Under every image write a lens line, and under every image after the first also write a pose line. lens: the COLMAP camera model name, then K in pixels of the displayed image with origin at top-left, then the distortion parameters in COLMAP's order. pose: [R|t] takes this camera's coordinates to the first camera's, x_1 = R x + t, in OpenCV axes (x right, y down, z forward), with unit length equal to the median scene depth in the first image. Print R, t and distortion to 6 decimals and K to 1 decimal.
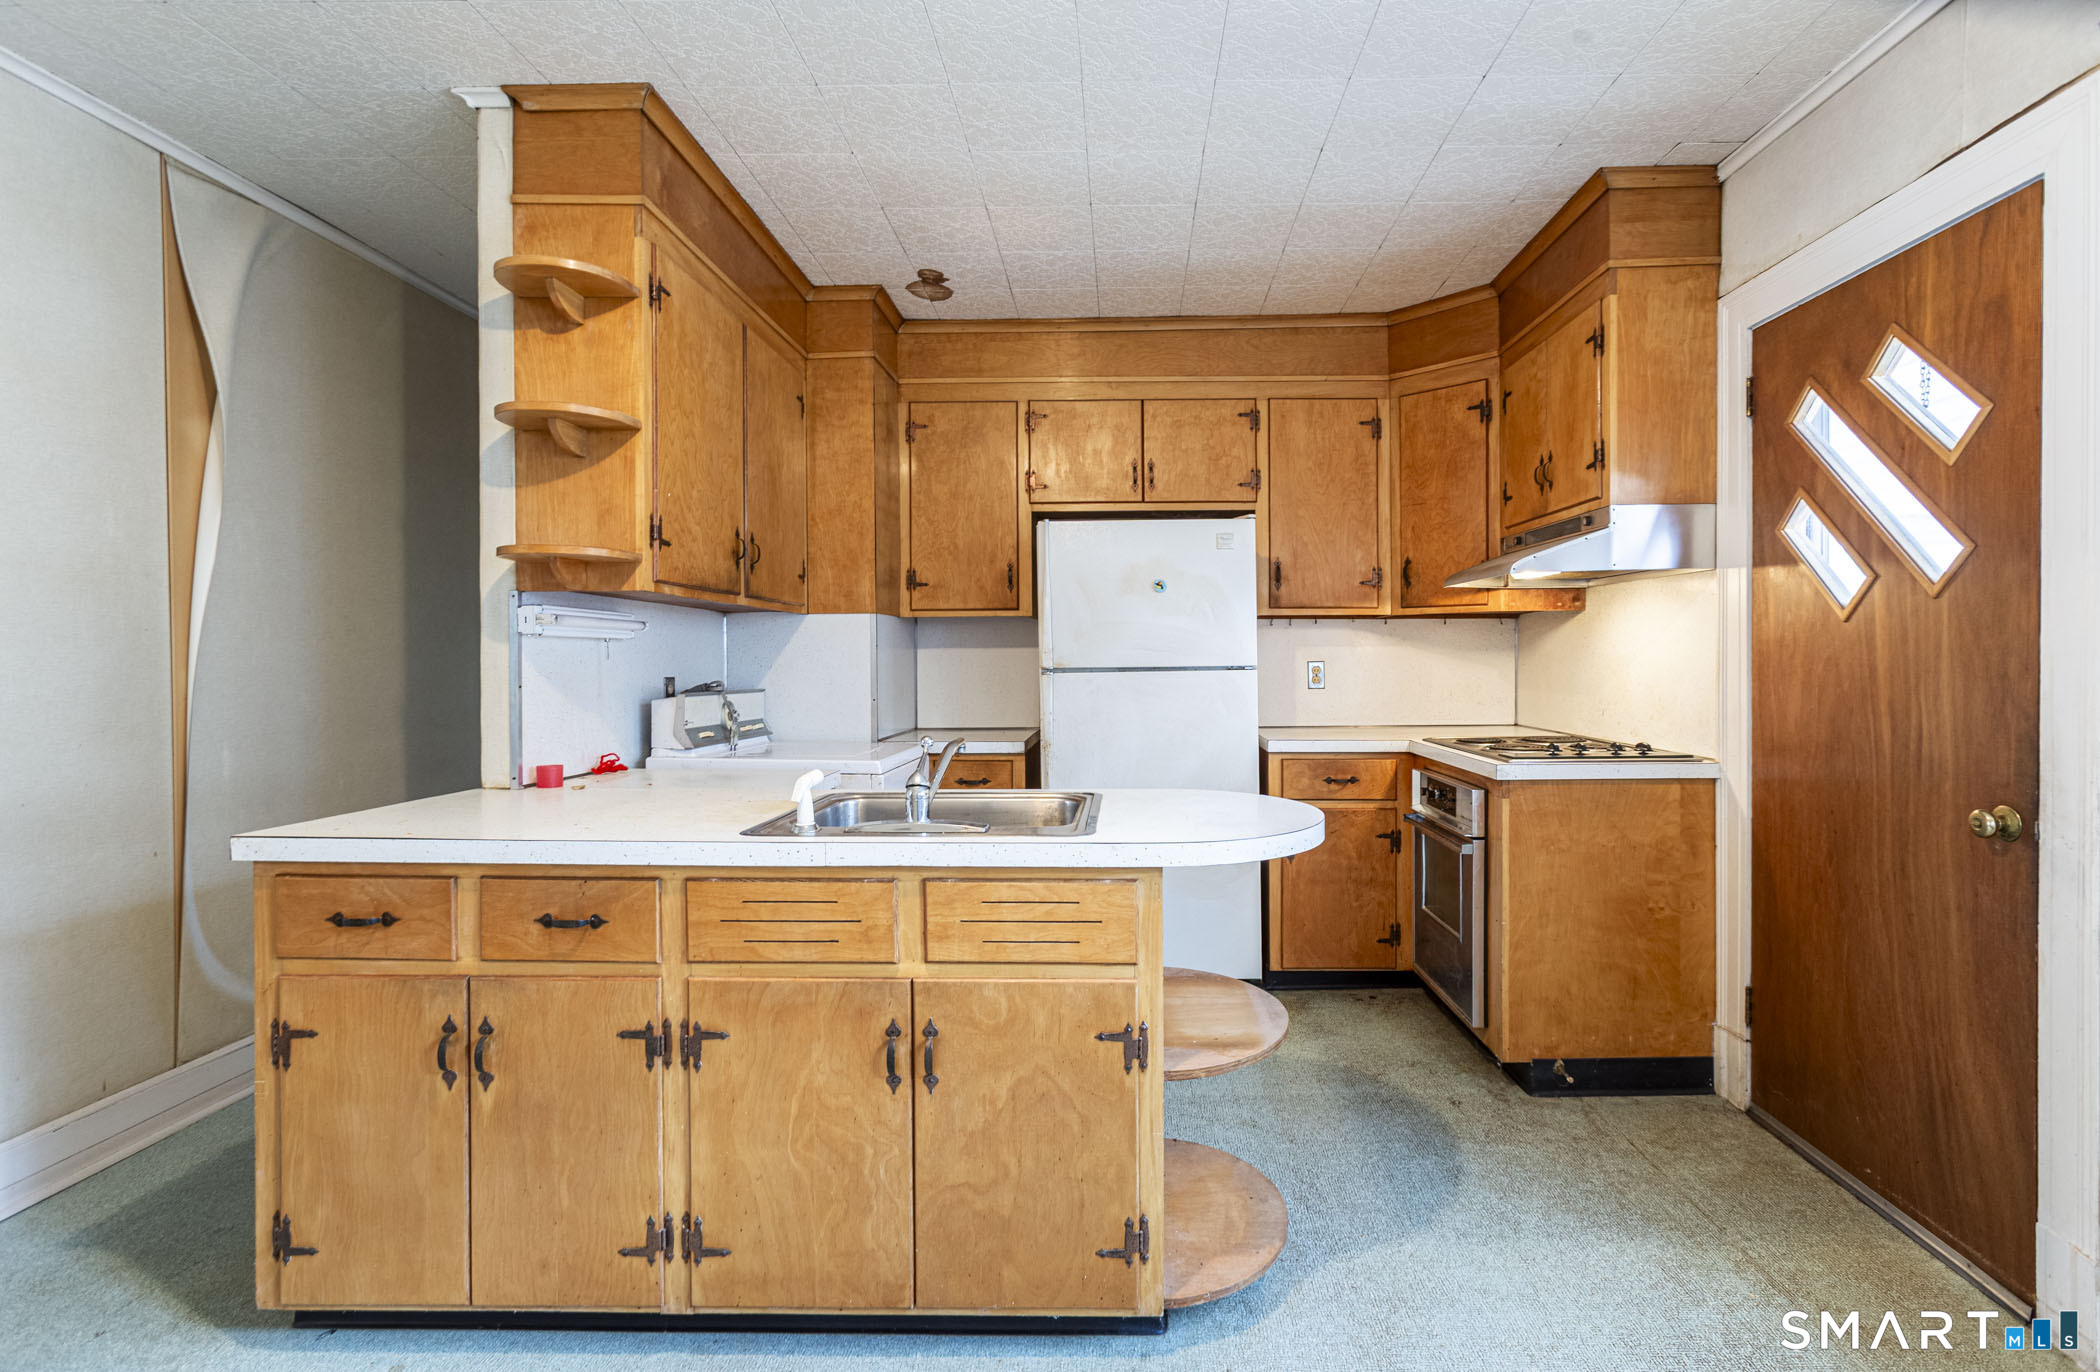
lens RADIAL K [[967.8, 0, 1037.8], [0, 967.8, 677.8], [0, 0, 1]] dist [-0.019519, 0.010693]
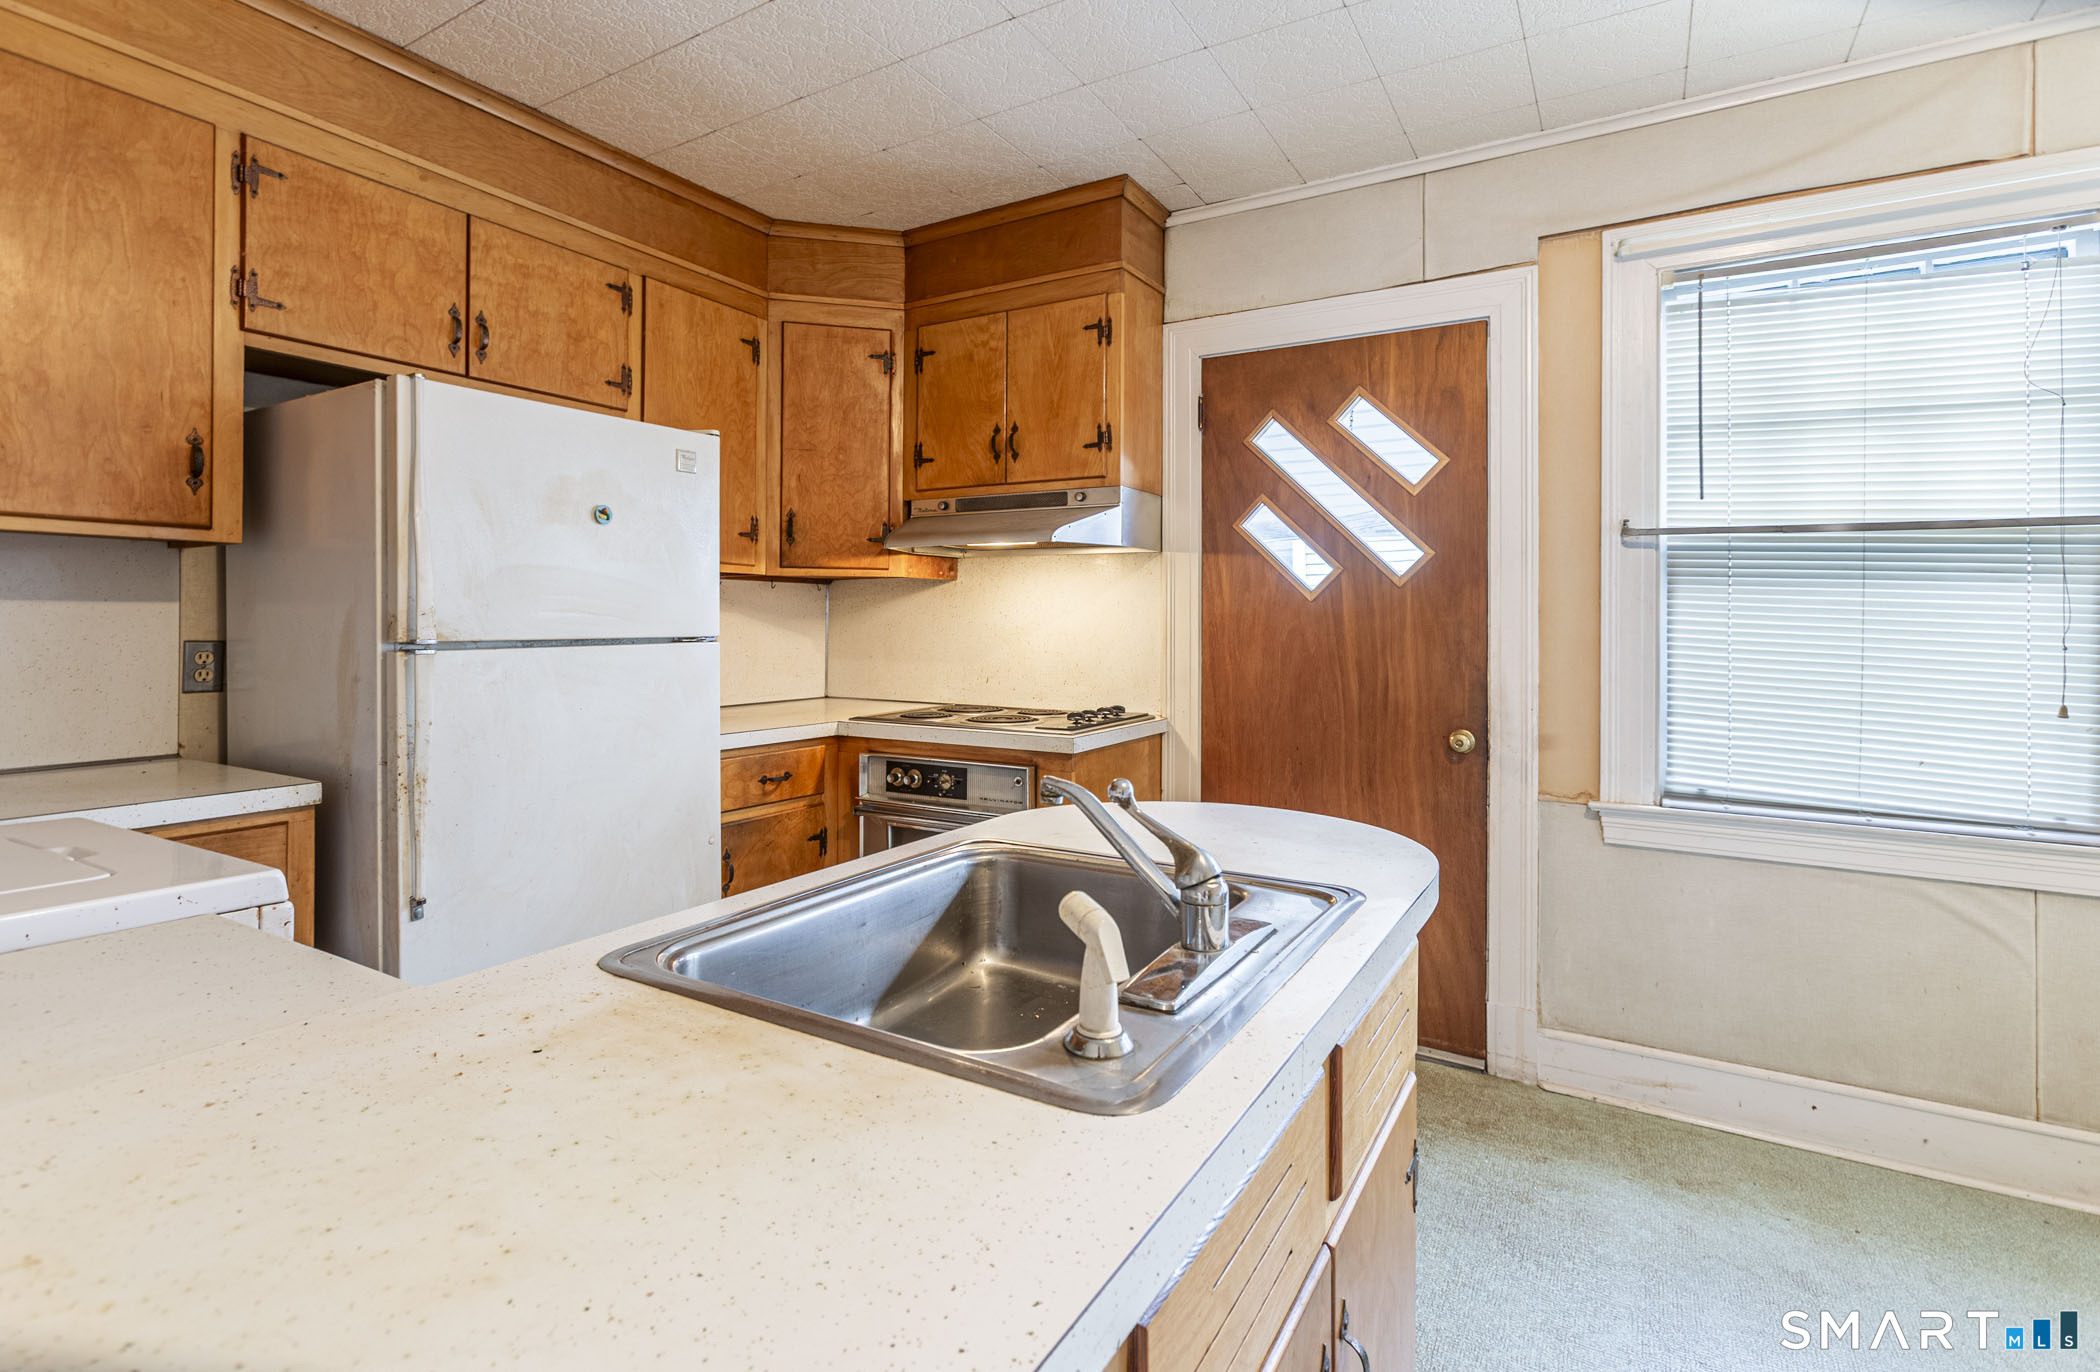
lens RADIAL K [[1000.0, 0, 1051.4], [0, 1000.0, 616.9], [0, 0, 1]] dist [-0.023450, 0.019305]
pose [[0.462743, 0.011585, 0.886417, -0.468178], [0.012109, 0.999739, -0.019387, -0.013615], [-0.886410, 0.019704, 0.462482, 0.603792]]
